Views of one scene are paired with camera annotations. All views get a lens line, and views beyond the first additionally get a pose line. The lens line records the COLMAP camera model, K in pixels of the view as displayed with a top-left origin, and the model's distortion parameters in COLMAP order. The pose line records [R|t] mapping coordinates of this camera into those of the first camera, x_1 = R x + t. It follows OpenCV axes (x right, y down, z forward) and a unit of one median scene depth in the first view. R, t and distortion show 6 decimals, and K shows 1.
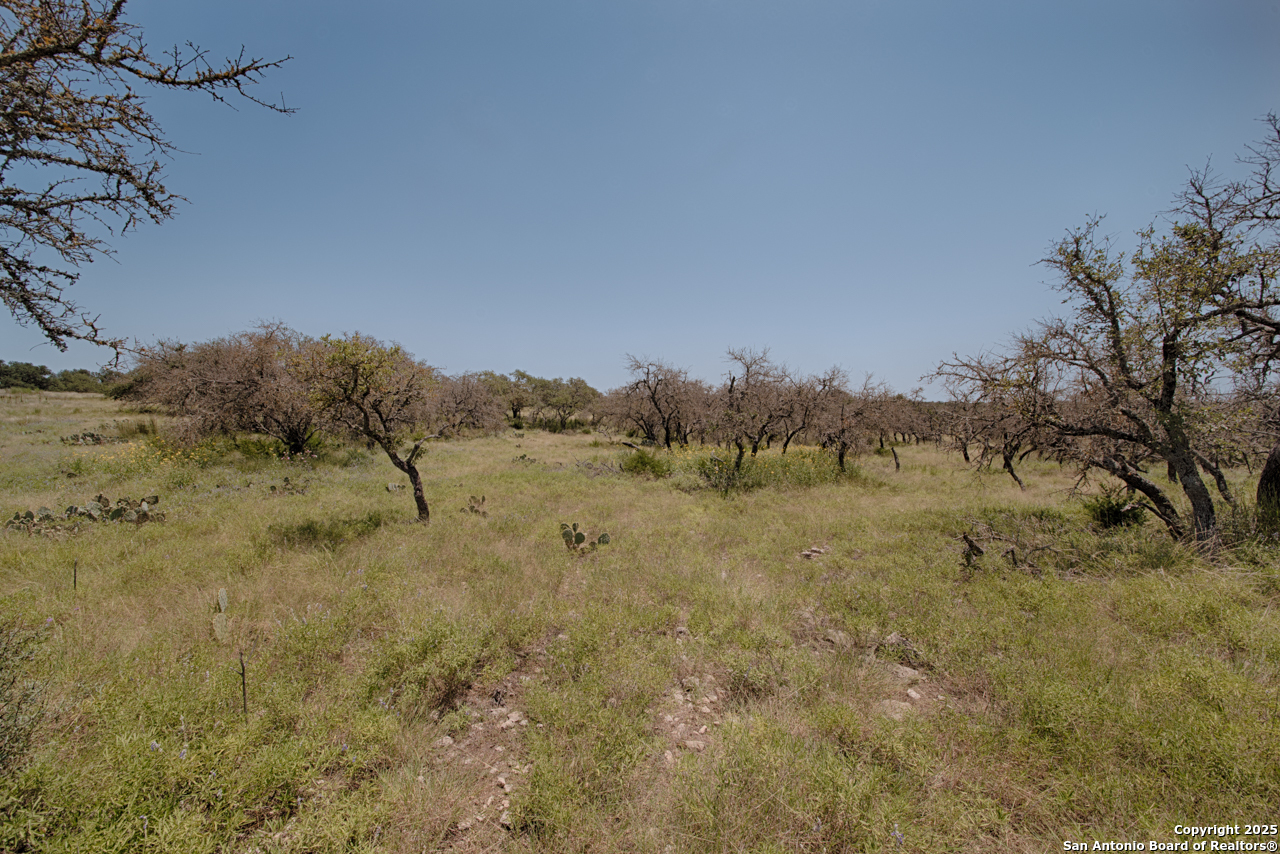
lens RADIAL K [[446.0, 0, 645.2], [0, 446.0, 421.8], [0, 0, 1]] dist [-0.001161, -0.000077]
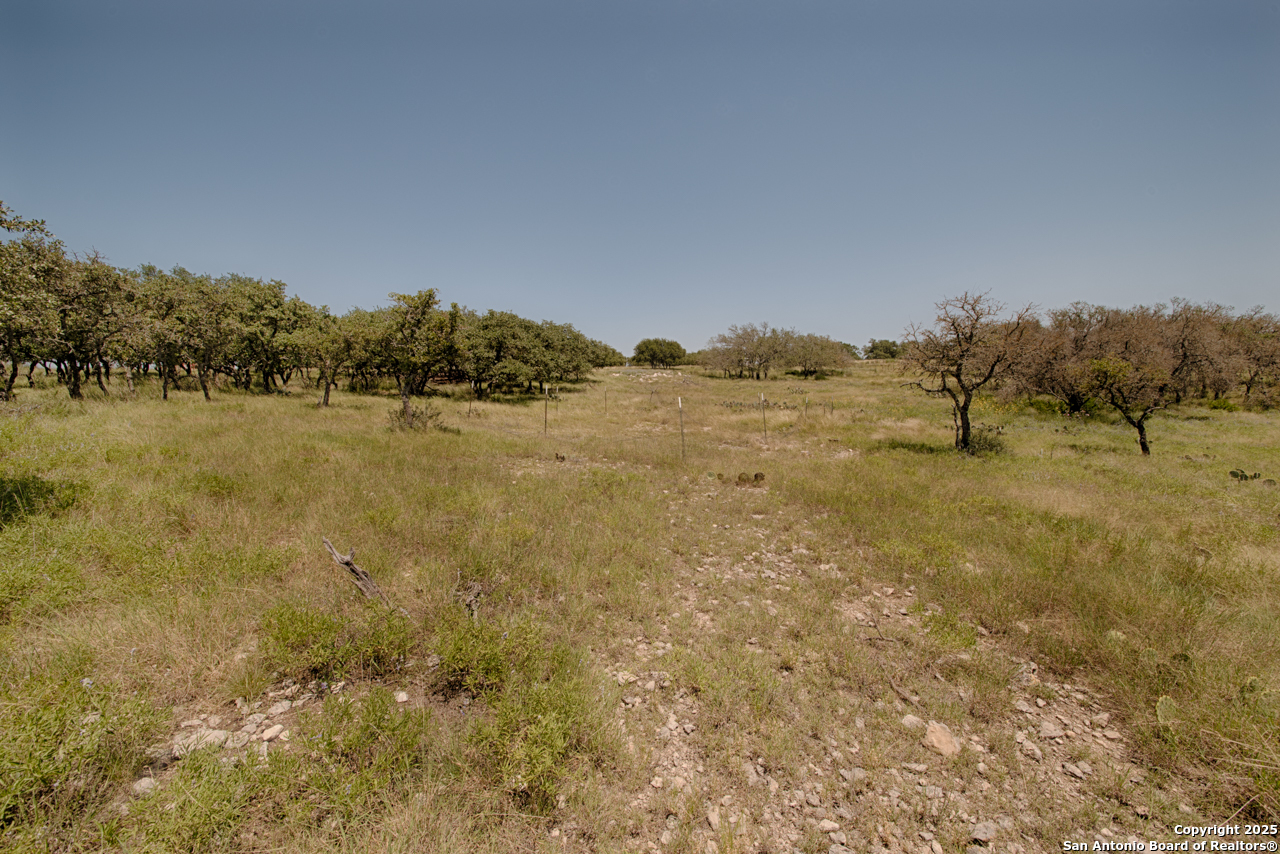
lens RADIAL K [[446.0, 0, 645.7], [0, 446.0, 422.2], [0, 0, 1]] dist [-0.001161, -0.000077]
pose [[0.128980, 0.101085, -0.986482, 0.554928], [-0.002495, 0.994821, 0.101613, -0.047600], [0.991644, -0.010645, 0.128564, -0.673645]]
